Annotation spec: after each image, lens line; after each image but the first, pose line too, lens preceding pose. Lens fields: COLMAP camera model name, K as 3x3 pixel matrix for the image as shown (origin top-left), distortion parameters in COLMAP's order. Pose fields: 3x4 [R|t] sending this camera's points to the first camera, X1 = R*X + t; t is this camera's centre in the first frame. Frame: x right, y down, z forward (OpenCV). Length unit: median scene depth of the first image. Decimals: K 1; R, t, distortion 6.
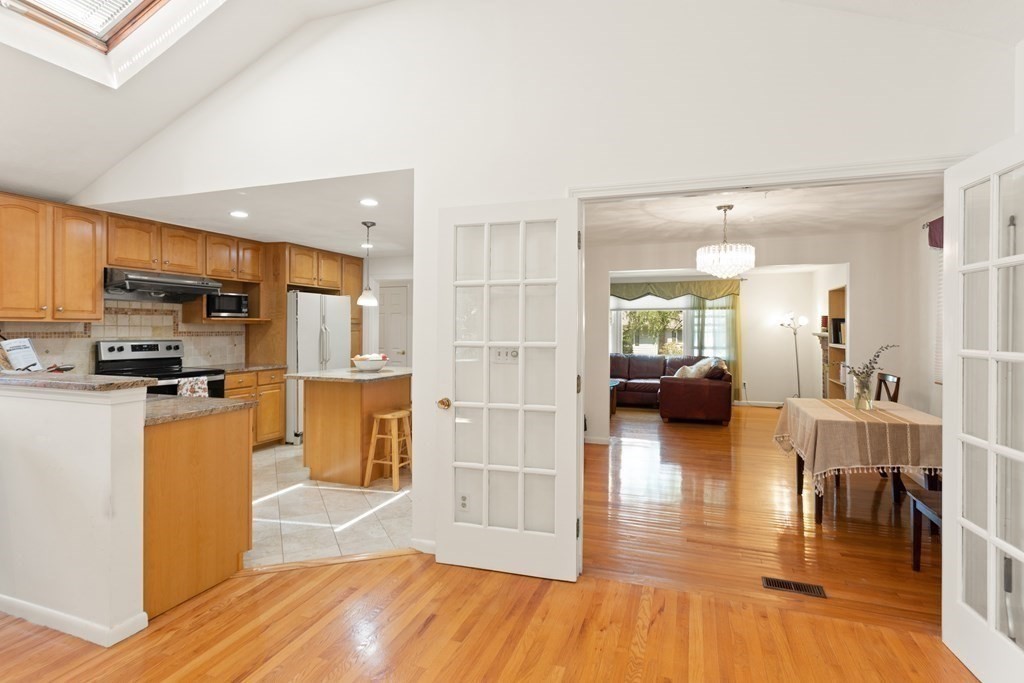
lens RADIAL K [[493.7, 0, 513.8], [0, 493.7, 333.8], [0, 0, 1]] dist [0.016934, -0.000061]
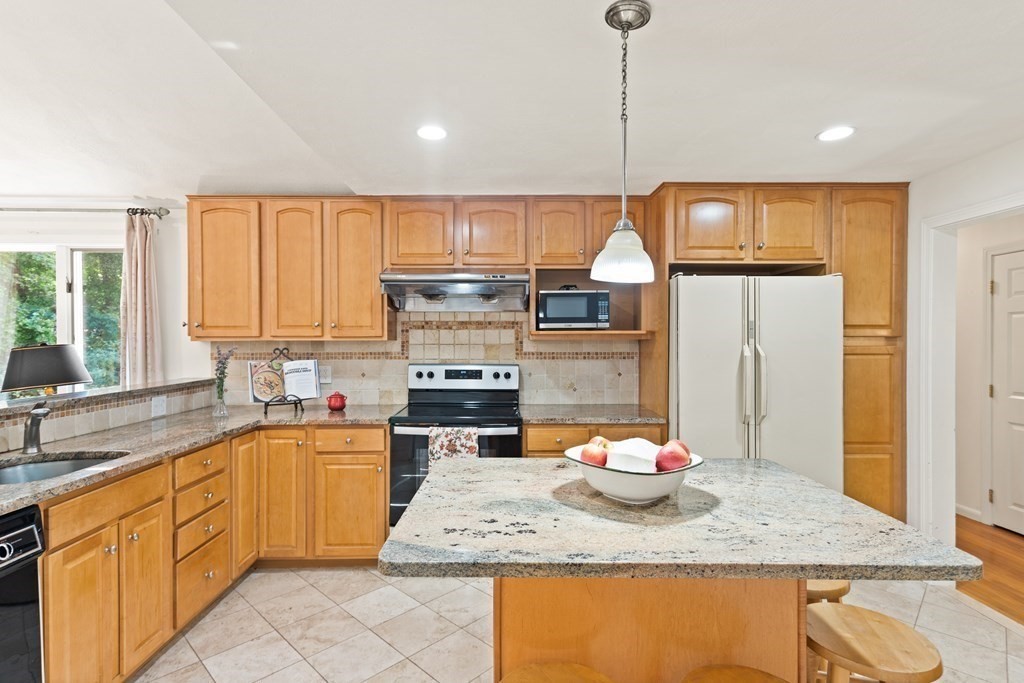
lens RADIAL K [[493.7, 0, 517.7], [0, 493.7, 342.4], [0, 0, 1]] dist [0.016934, -0.000061]
pose [[0.351451, -0.000557, -0.936206, -0.032528], [-0.008515, 0.999957, -0.003791, -0.017043], [0.936168, 0.009304, 0.351431, 0.825747]]
